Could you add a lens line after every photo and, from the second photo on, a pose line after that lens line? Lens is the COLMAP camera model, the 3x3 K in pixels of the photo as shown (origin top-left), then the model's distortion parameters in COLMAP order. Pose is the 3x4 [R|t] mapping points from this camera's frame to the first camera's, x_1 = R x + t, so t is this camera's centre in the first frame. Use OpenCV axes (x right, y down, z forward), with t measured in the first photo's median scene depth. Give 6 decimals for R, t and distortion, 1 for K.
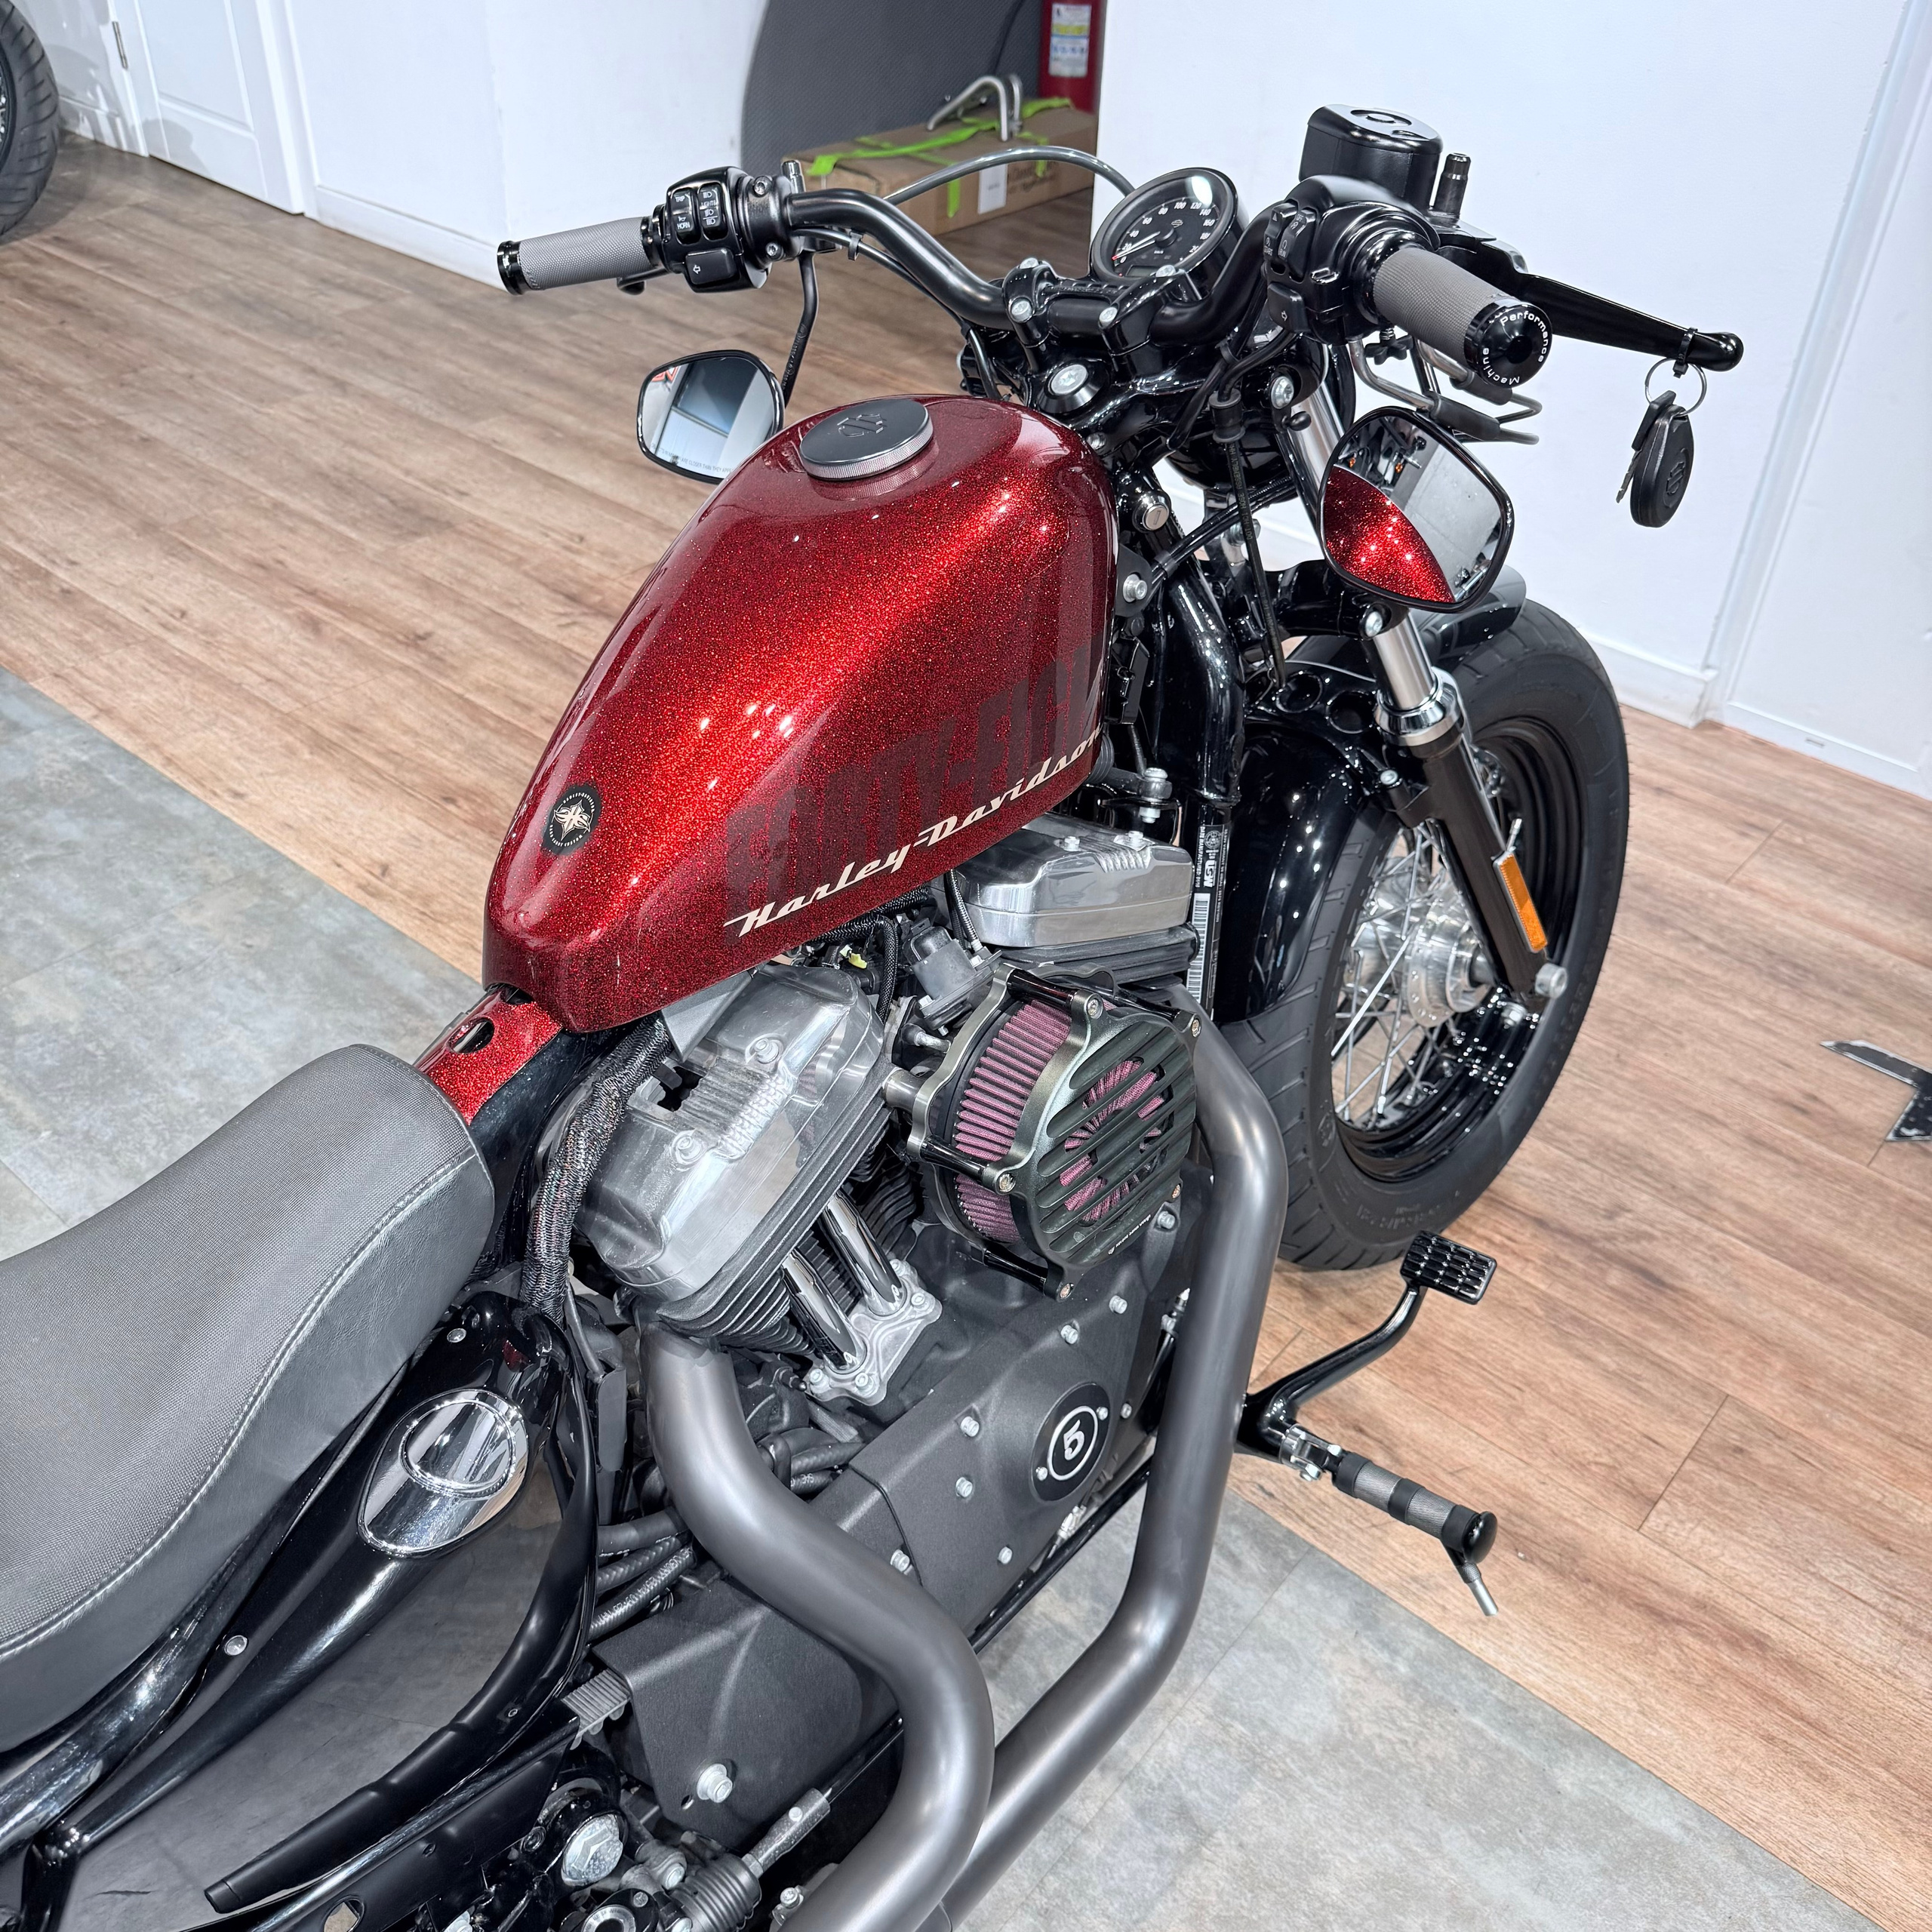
lens RADIAL K [[1803.2, 0, 964.9], [0, 1803.2, 974.7], [0, 0, 1]] dist [0.143976, -0.302011]
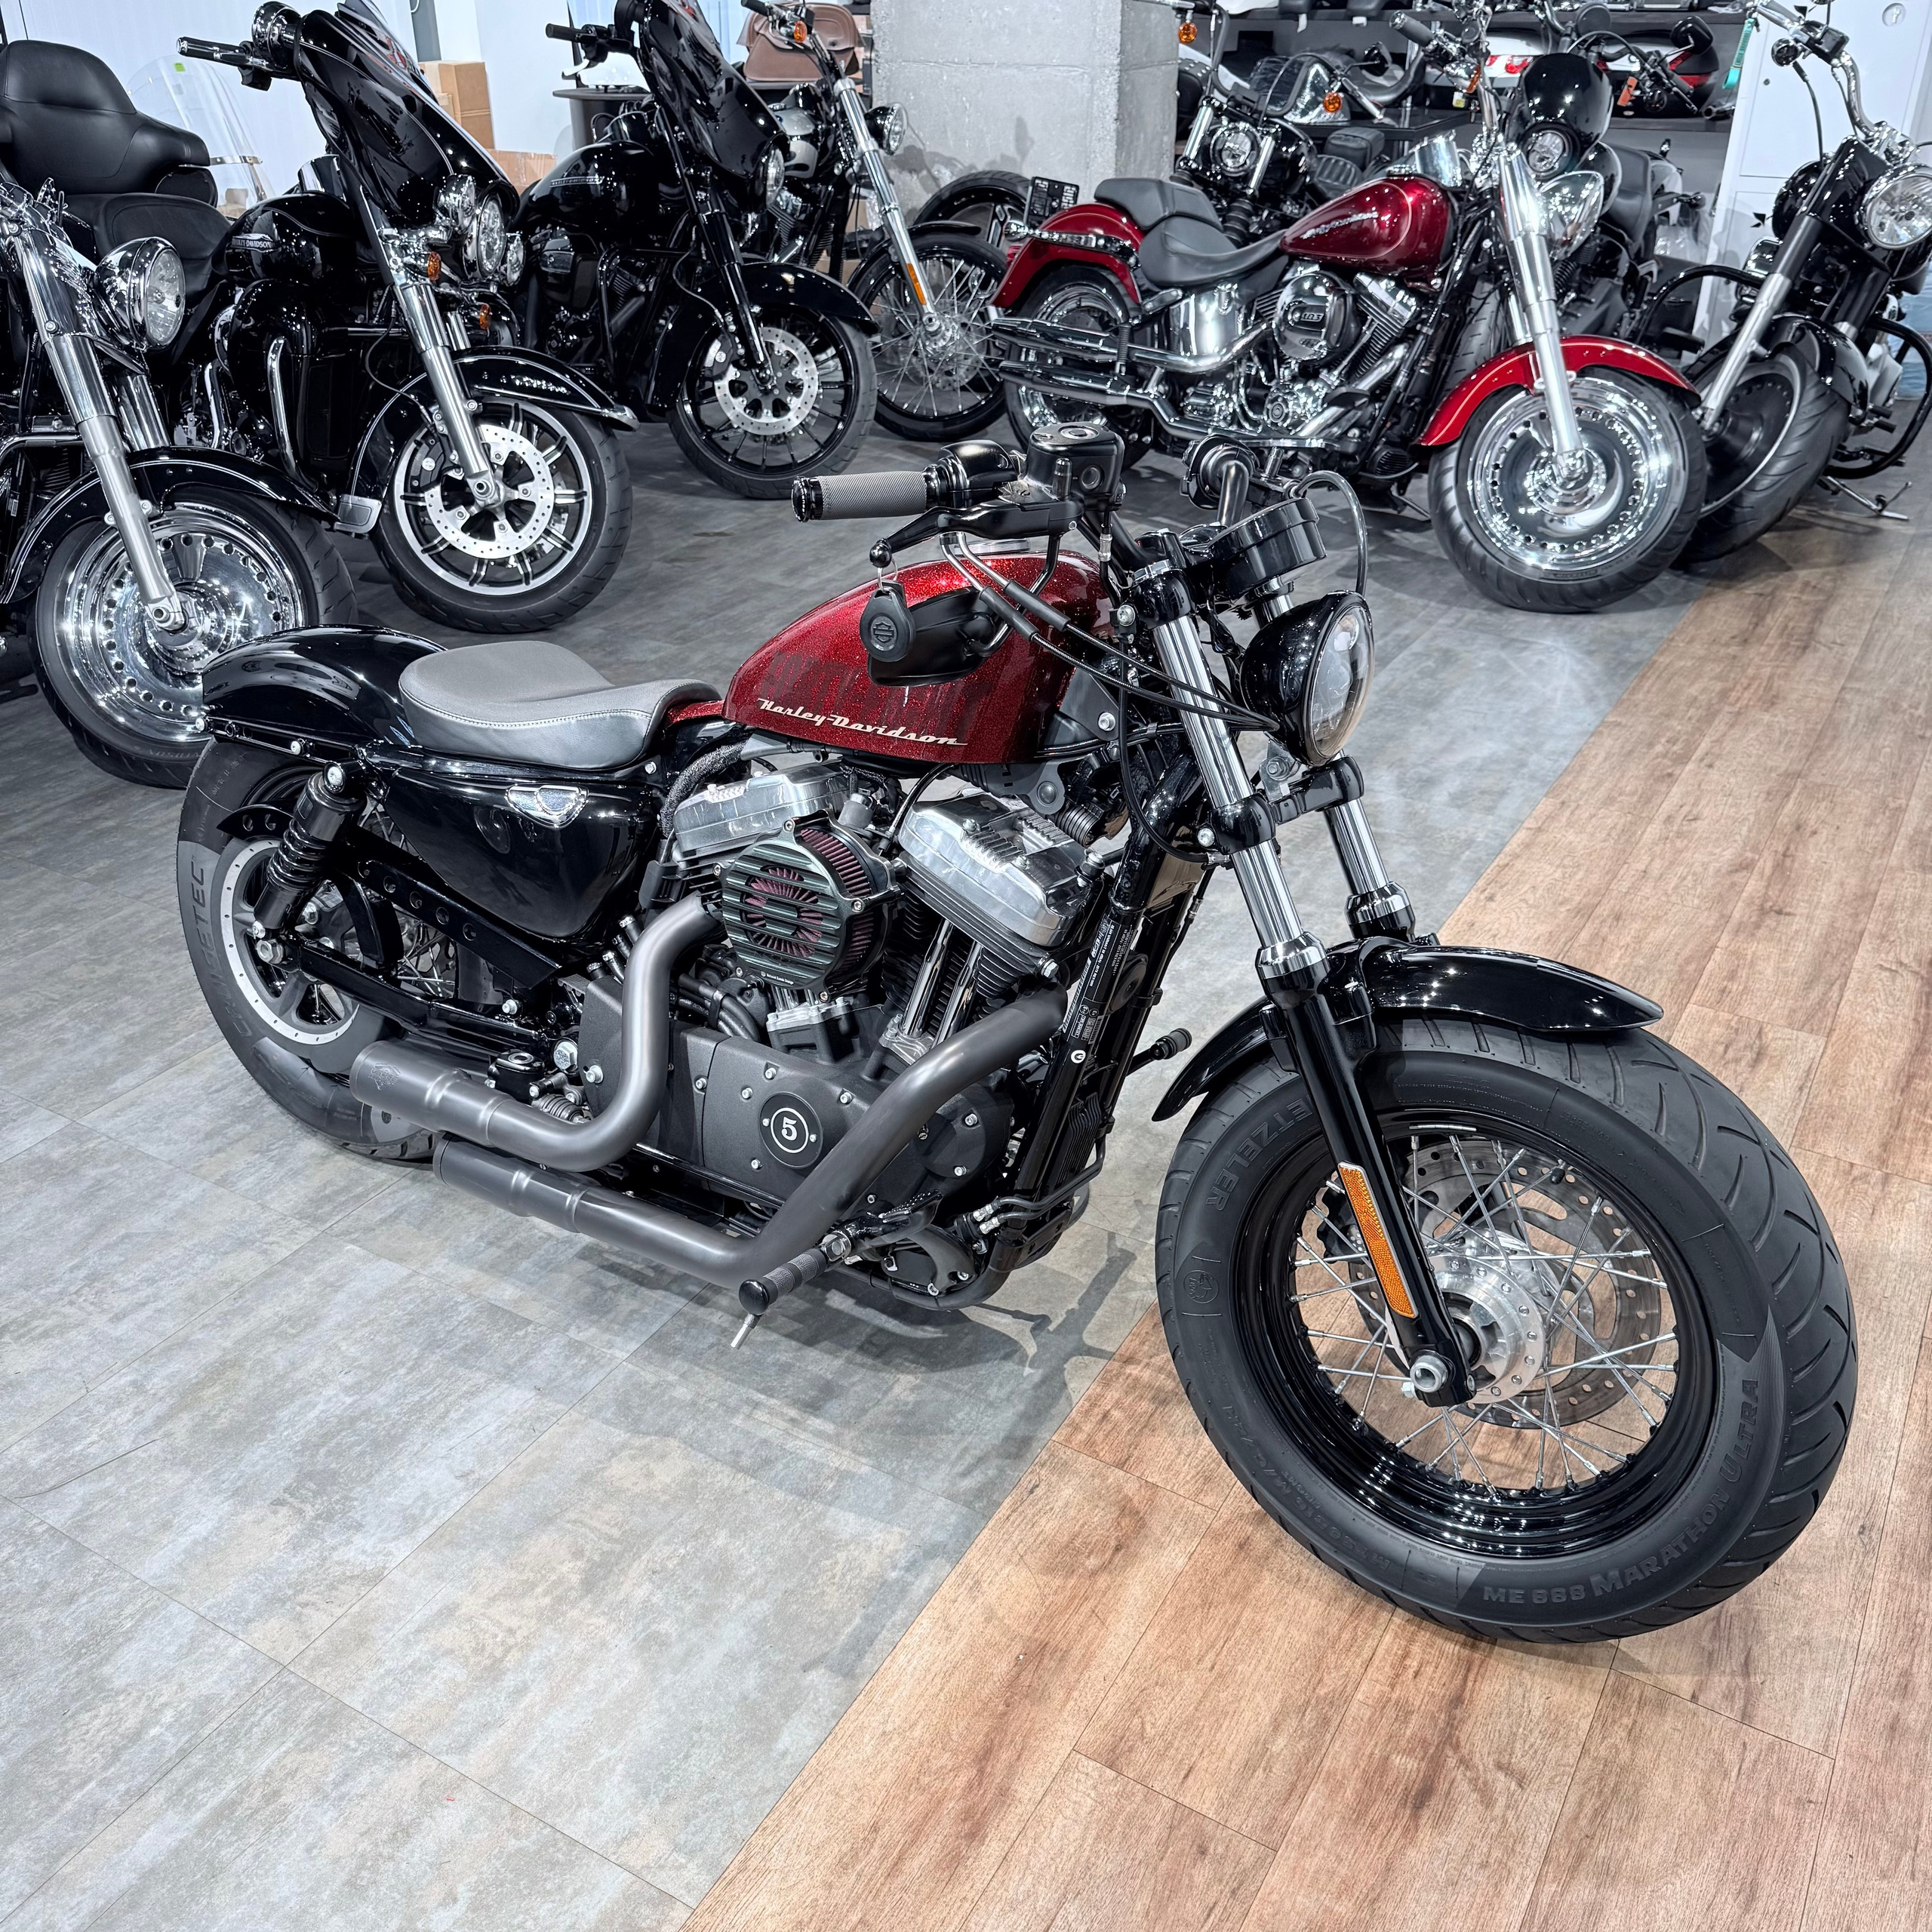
lens RADIAL K [[1800.9, 0, 953.0], [0, 1800.9, 963.6], [0, 0, 1]] dist [0.137907, -0.281505]
pose [[0.164656, 0.452178, -0.876598, 1.450336], [-0.596752, 0.753290, 0.276481, -0.395114], [0.785351, 0.477587, 0.393872, 0.408869]]
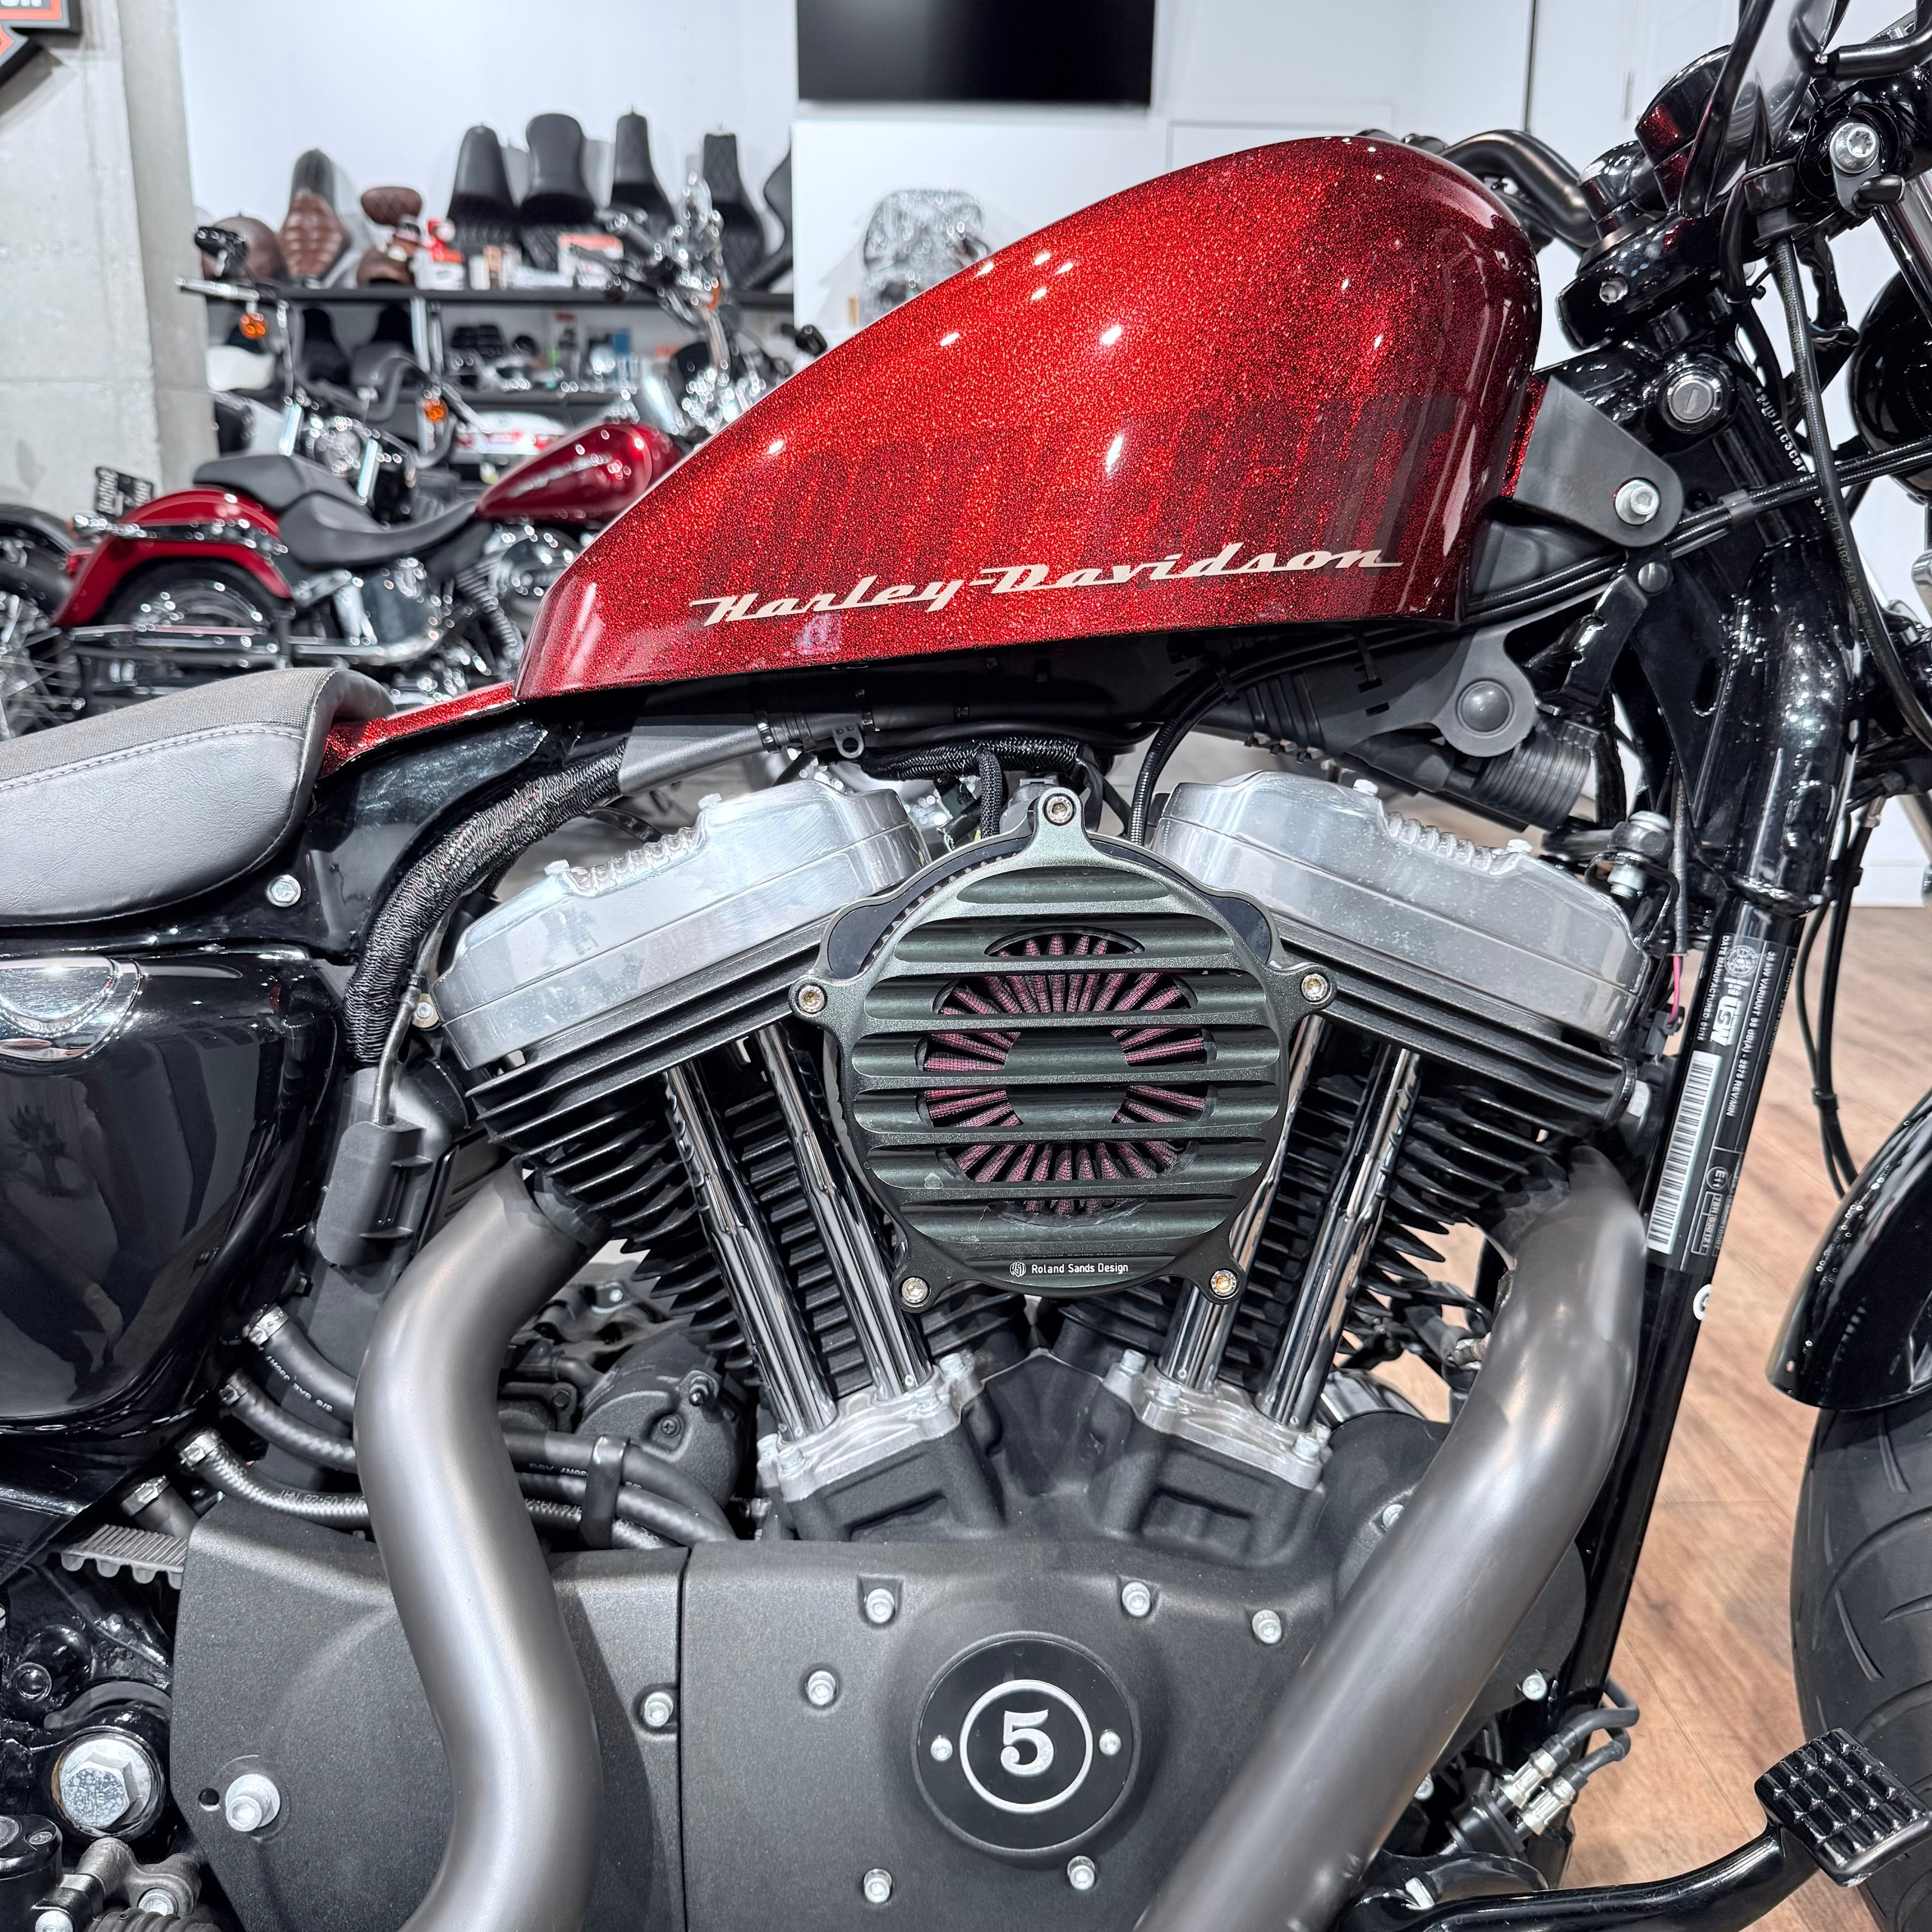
lens RADIAL K [[1811.4, 0, 960.7], [0, 1811.4, 965.6], [0, 0, 1]] dist [0.149237, -0.322663]
pose [[0.680839, 0.161379, -0.714433, 0.422141], [-0.440707, 0.869354, -0.223611, 0.184311], [0.585009, 0.467099, 0.663011, 0.495050]]
